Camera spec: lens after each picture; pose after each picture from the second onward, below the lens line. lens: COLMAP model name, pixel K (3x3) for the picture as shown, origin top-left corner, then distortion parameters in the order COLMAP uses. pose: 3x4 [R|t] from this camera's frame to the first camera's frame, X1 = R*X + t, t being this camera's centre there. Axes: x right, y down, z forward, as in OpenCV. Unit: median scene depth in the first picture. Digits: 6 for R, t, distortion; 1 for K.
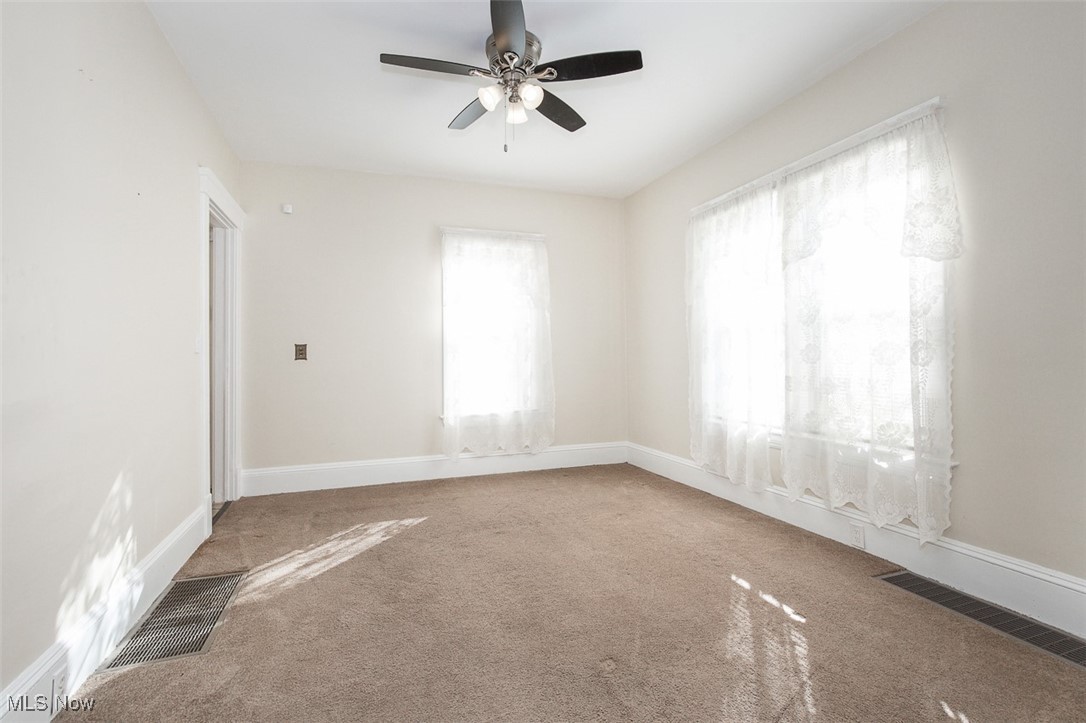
lens RADIAL K [[500.4, 0, 542.3], [0, 500.4, 359.7], [0, 0, 1]] dist [-0.005609, 0.000340]
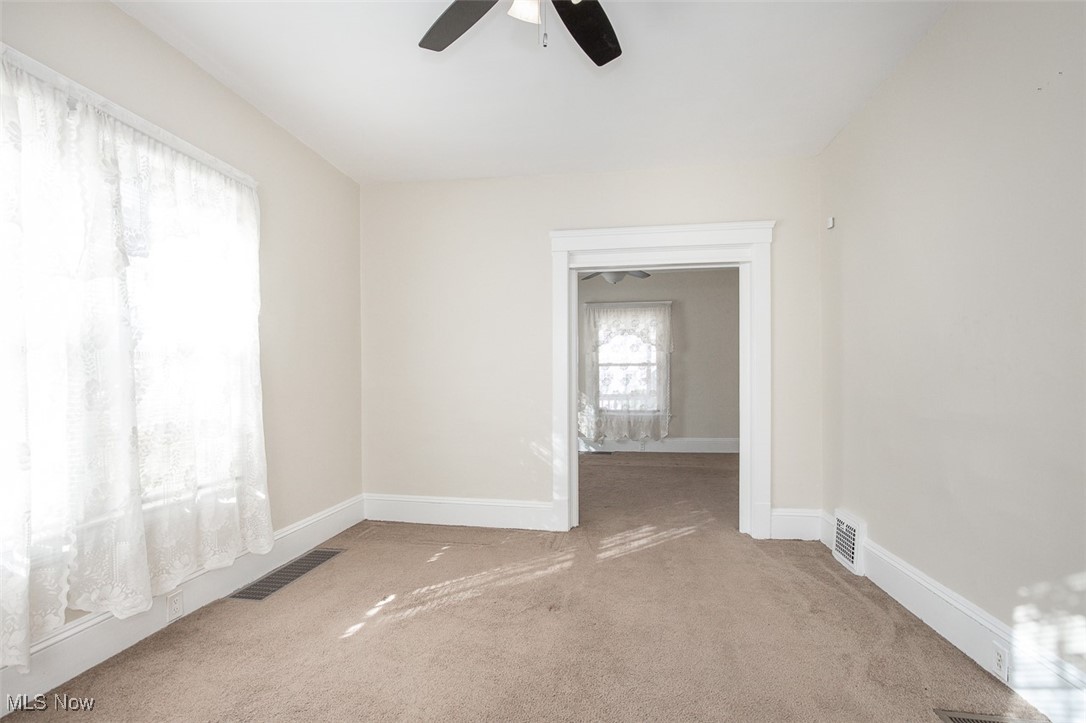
lens RADIAL K [[500.4, 0, 556.7], [0, 500.4, 388.8], [0, 0, 1]] dist [-0.005609, 0.000340]
pose [[-0.882920, 0.001827, 0.469520, -0.400332], [0.014196, 0.999639, 0.022806, -0.031467], [-0.469309, 0.026801, -0.882627, 1.670461]]
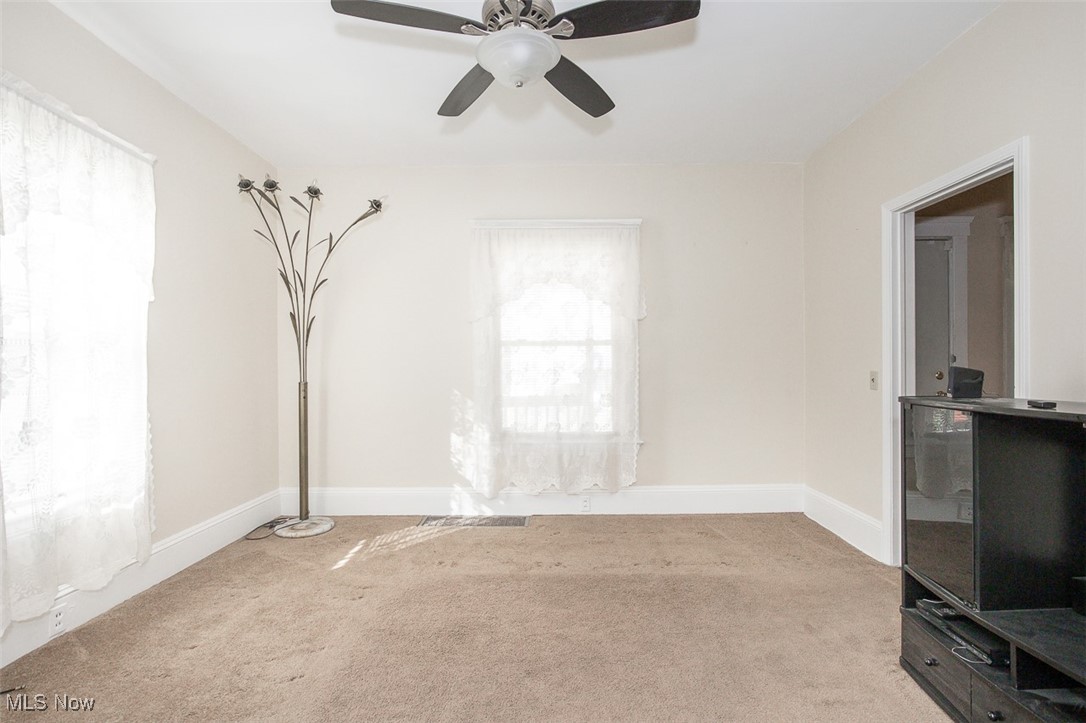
lens RADIAL K [[500.4, 0, 543.7], [0, 500.4, 365.7], [0, 0, 1]] dist [-0.005609, 0.000340]
pose [[-0.934575, 0.013816, 0.355498, -0.384620], [0.013388, 0.999904, -0.003665, -0.031319], [-0.355514, 0.001334, -0.934670, 1.628388]]
